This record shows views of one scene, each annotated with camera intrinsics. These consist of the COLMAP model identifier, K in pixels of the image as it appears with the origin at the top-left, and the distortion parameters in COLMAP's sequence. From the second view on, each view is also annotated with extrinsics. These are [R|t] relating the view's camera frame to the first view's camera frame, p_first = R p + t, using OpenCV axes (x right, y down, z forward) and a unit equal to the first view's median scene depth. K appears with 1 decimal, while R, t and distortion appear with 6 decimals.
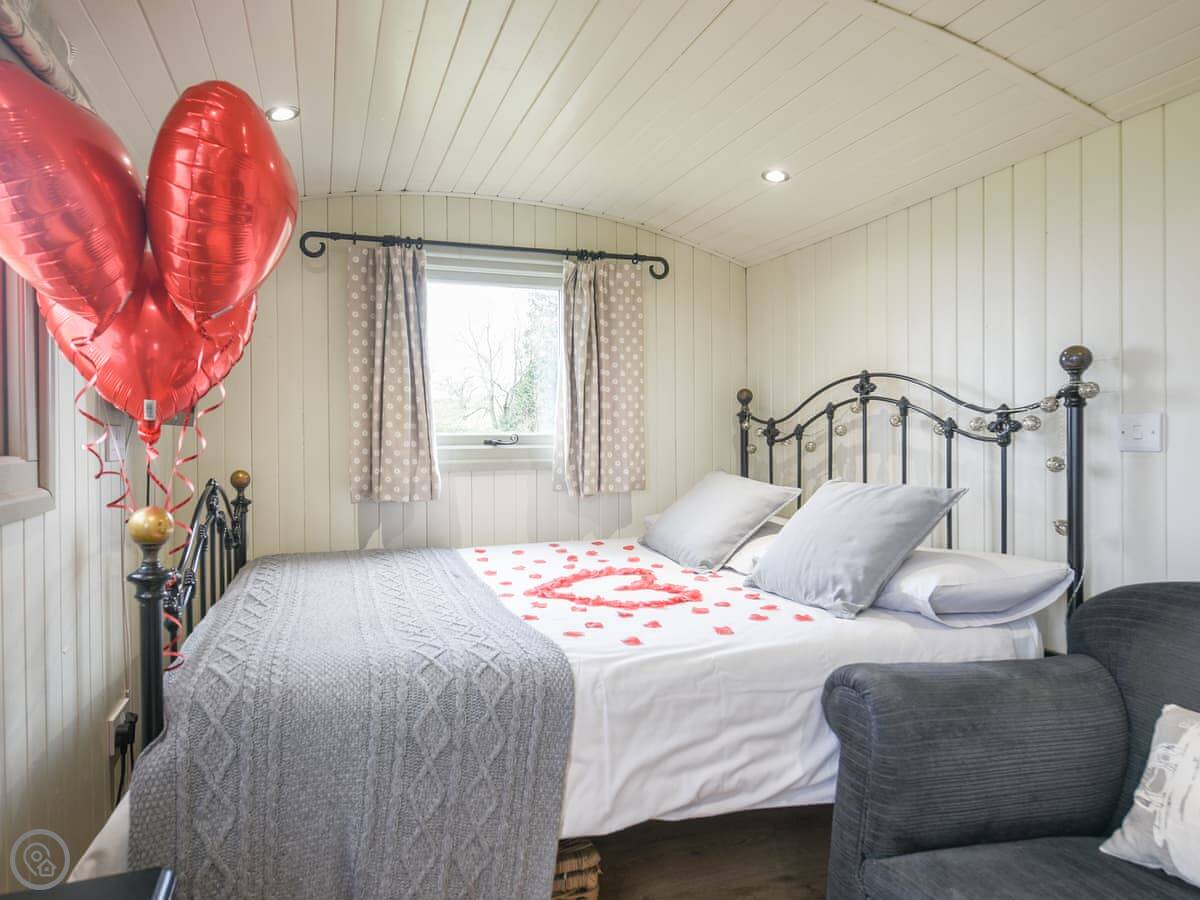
lens RADIAL K [[718.8, 0, 532.6], [0, 718.8, 446.3], [0, 0, 1]] dist [-0.002717, -0.002732]
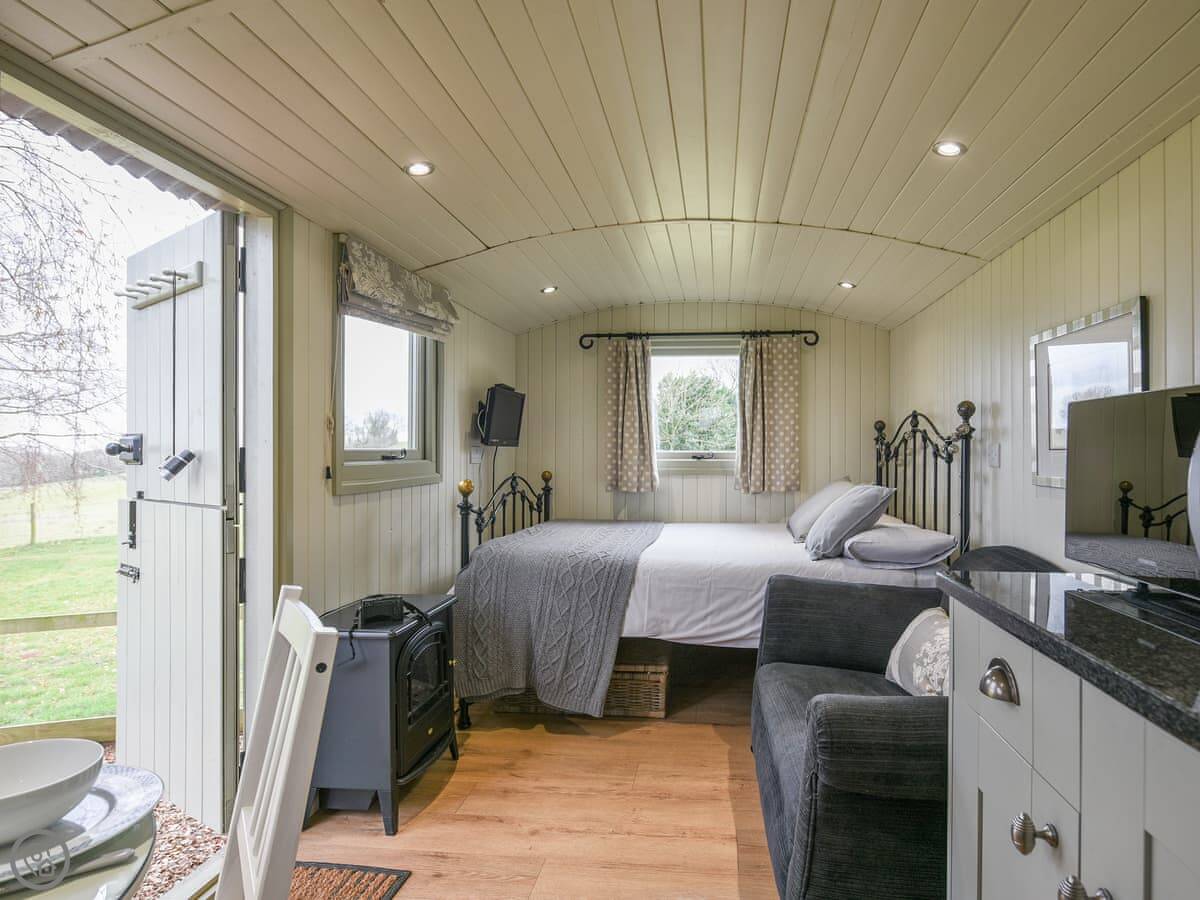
lens RADIAL K [[695.7, 0, 630.6], [0, 695.7, 452.8], [0, 0, 1]] dist [0.000290, 0.000434]
pose [[0.915178, 0.009388, -0.402942, 0.453979], [-0.013520, 0.999881, -0.007411, -0.001662], [0.402824, 0.012230, 0.915196, -0.472607]]
